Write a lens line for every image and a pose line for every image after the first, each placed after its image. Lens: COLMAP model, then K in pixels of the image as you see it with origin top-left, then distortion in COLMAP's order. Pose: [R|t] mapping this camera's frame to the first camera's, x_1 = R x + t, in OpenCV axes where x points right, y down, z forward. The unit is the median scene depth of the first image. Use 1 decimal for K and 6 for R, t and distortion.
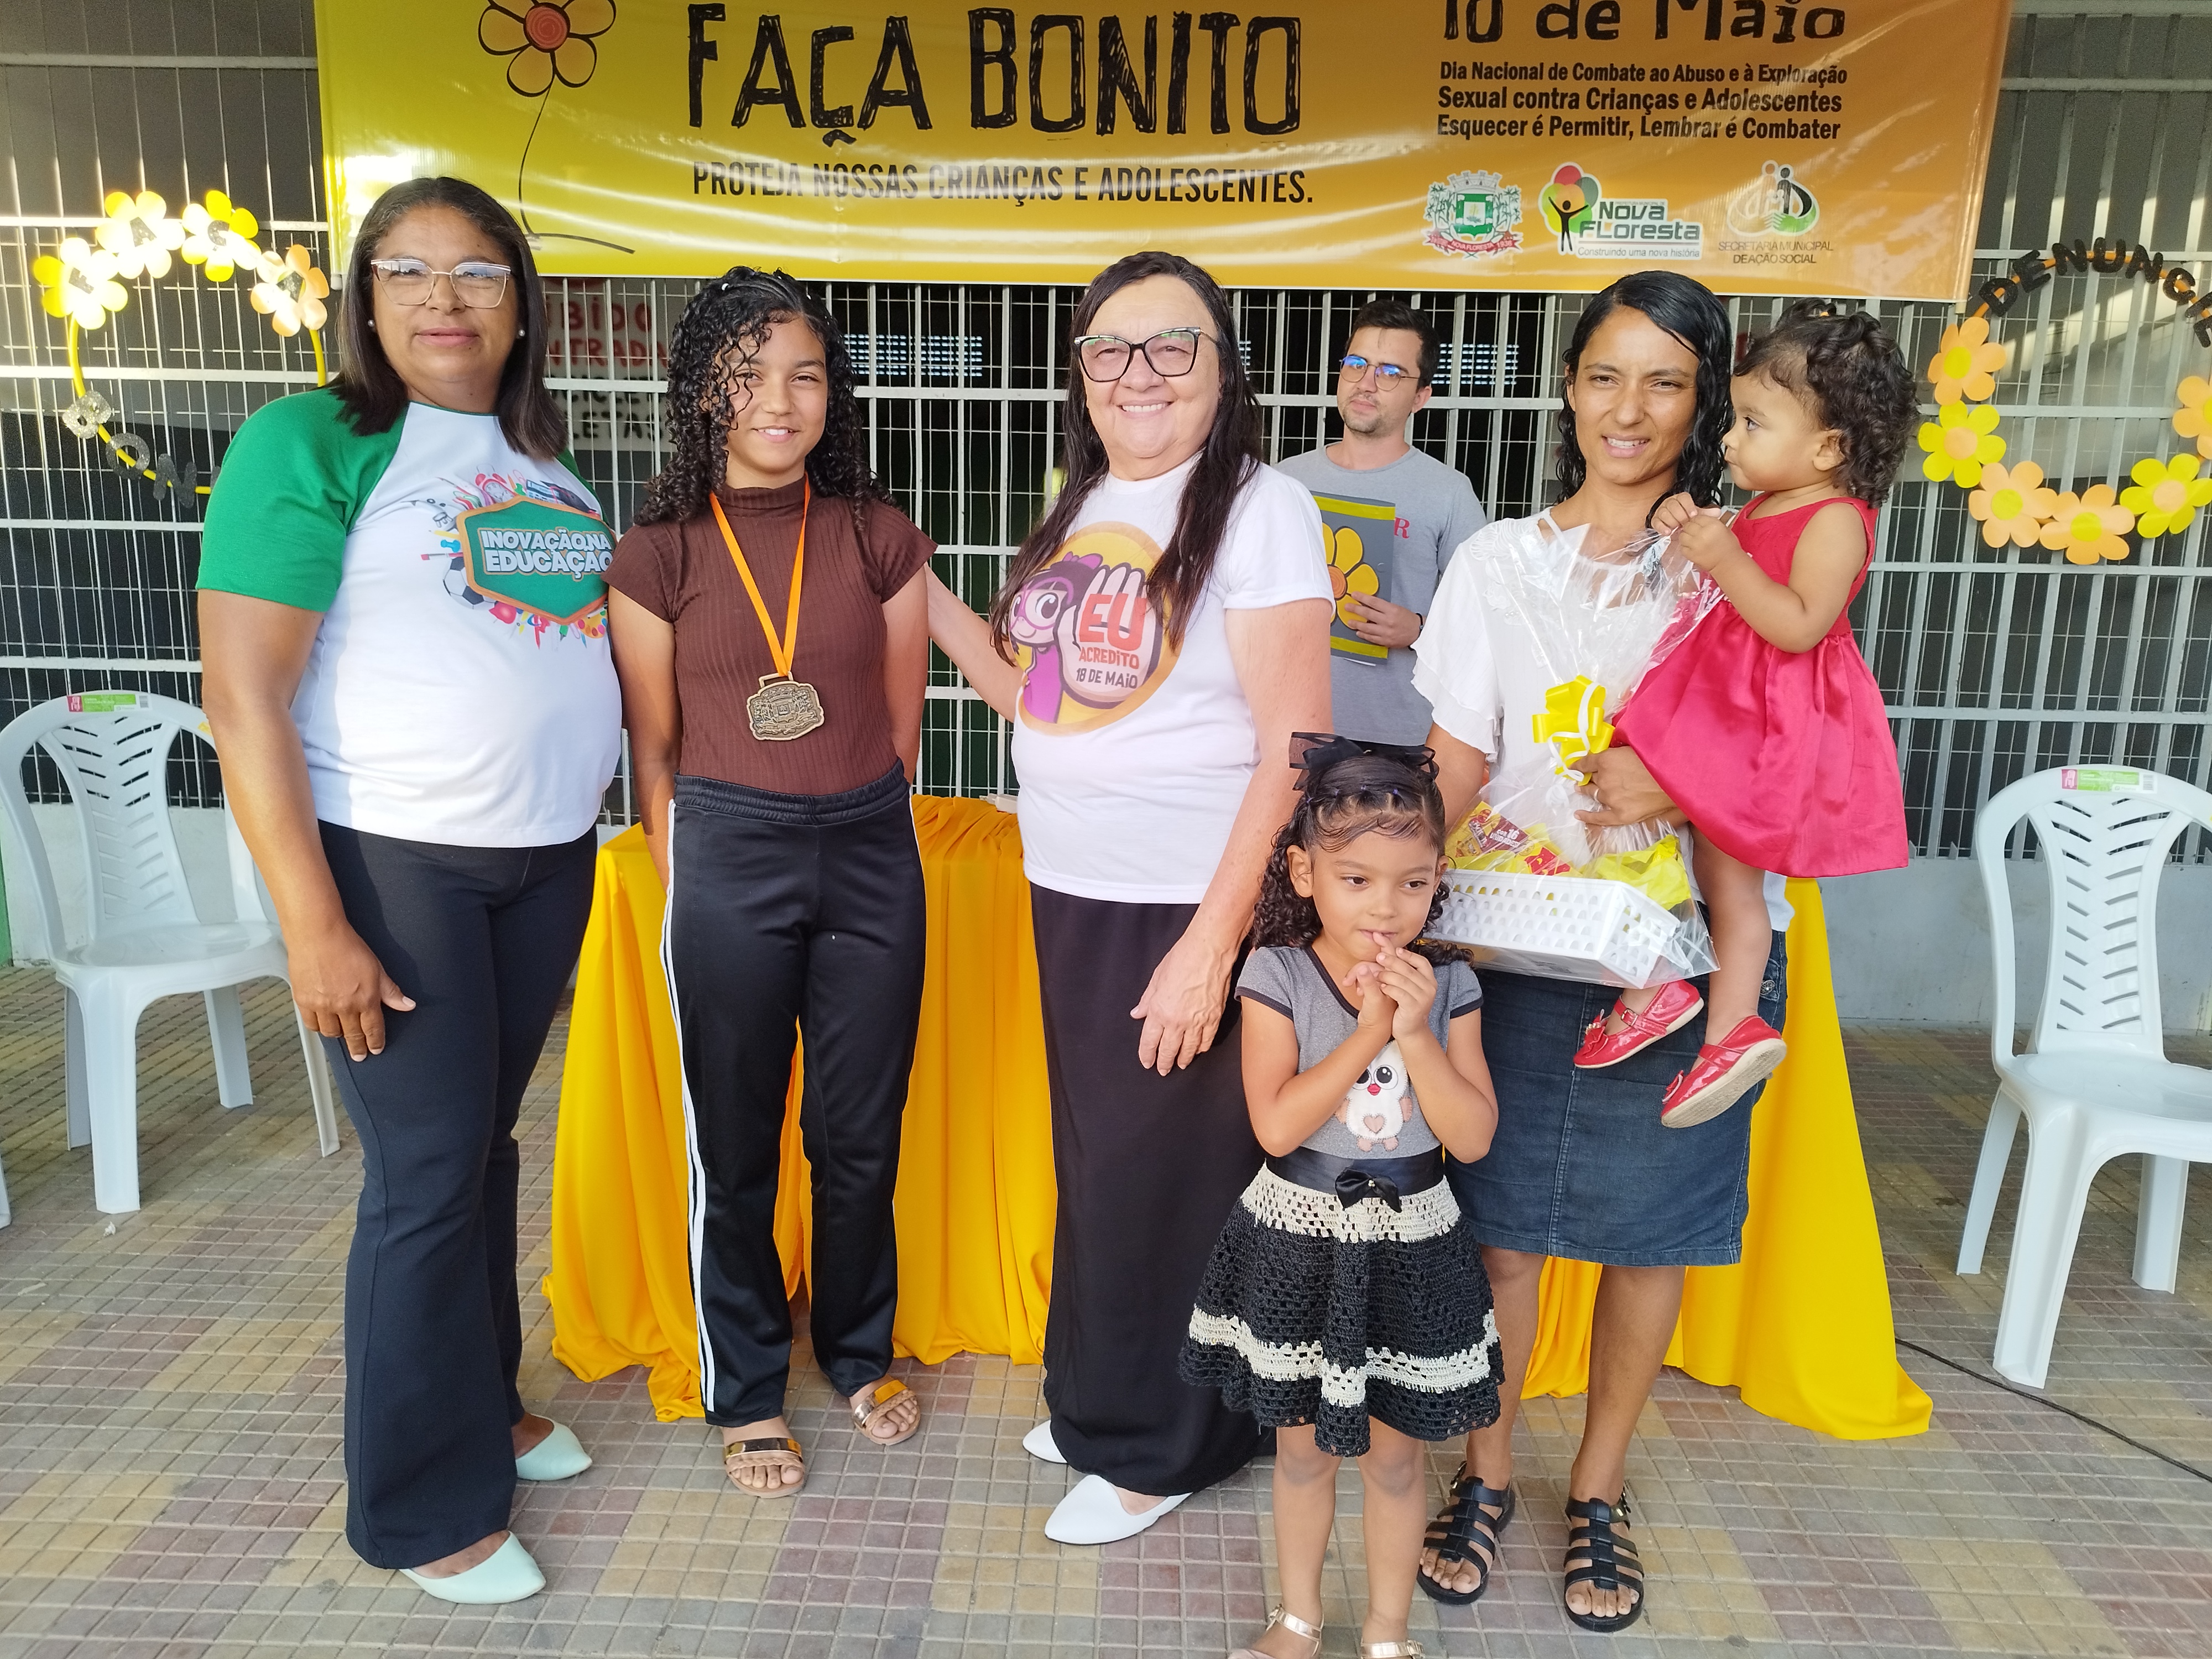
lens RADIAL K [[1641.7, 0, 1100.0], [0, 1641.7, 820.7], [0, 0, 1]] dist [0.015122, -0.012081]
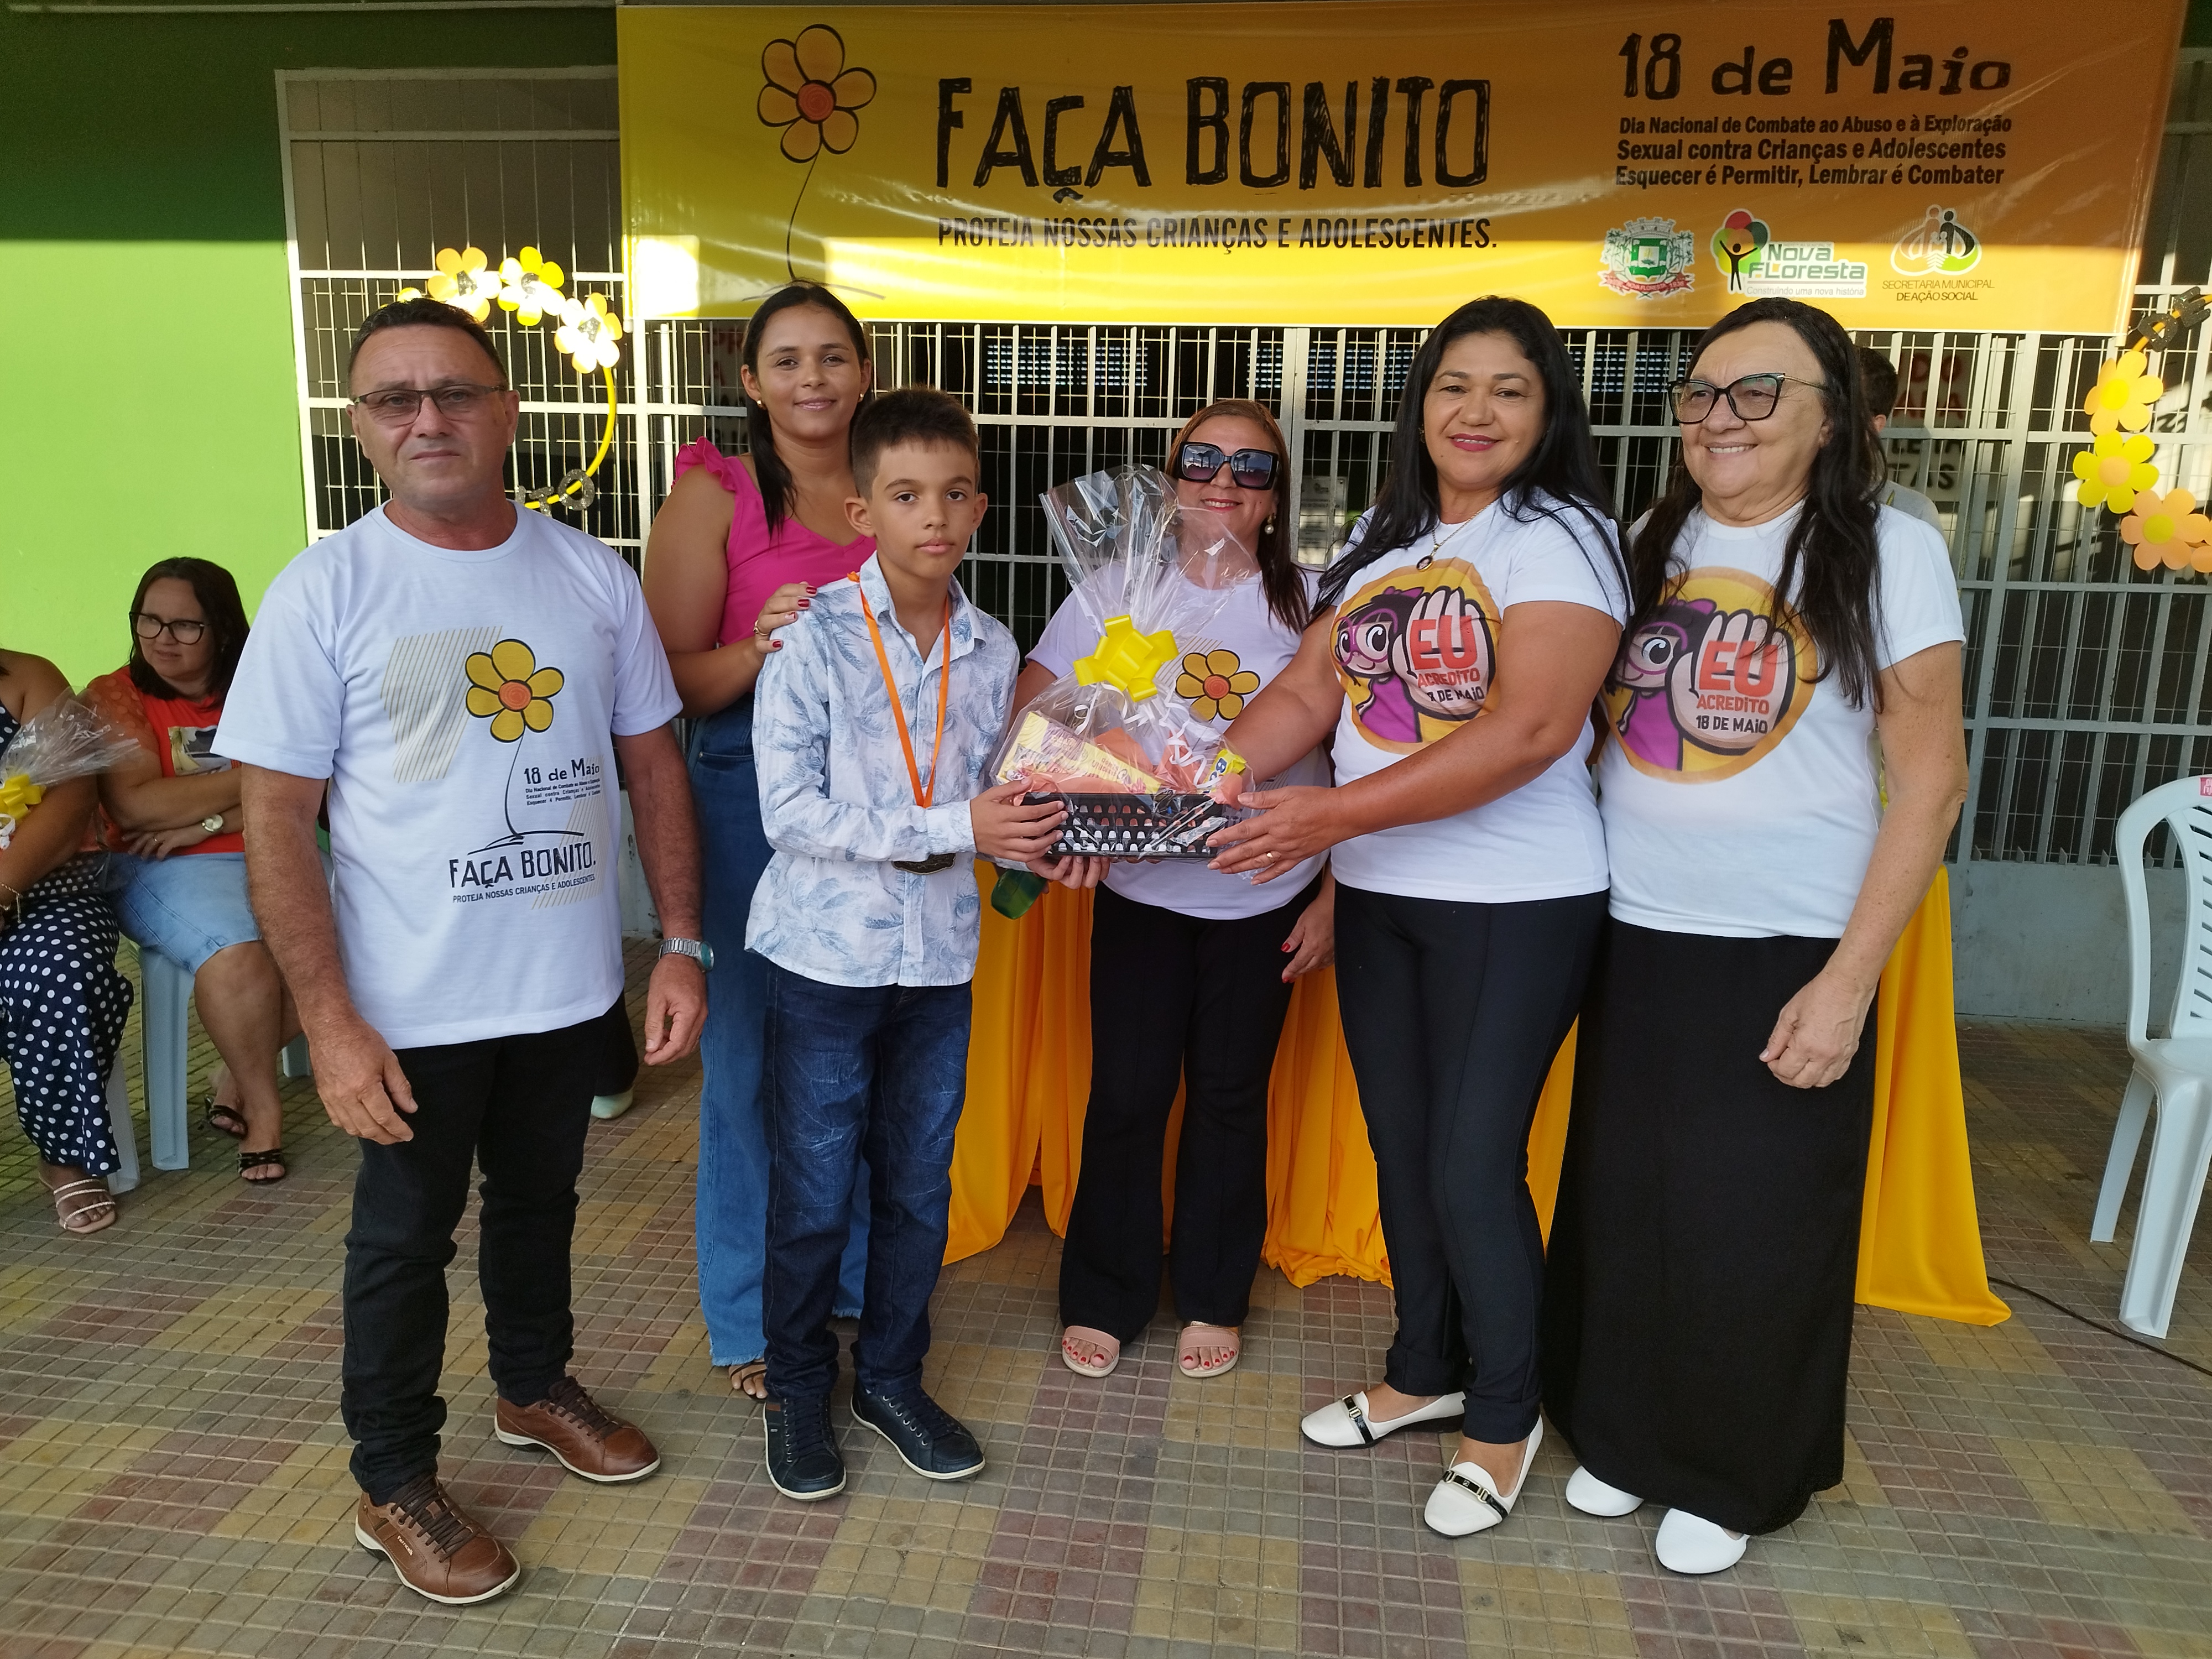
lens RADIAL K [[1627.7, 0, 1093.6], [0, 1627.7, 828.9], [0, 0, 1]] dist [0.007117, -0.004782]
pose [[0.995176, 0.023389, -0.095278, -0.025270], [-0.023000, 0.999722, 0.005181, 0.010782], [0.095373, -0.002965, 0.995437, -0.104679]]
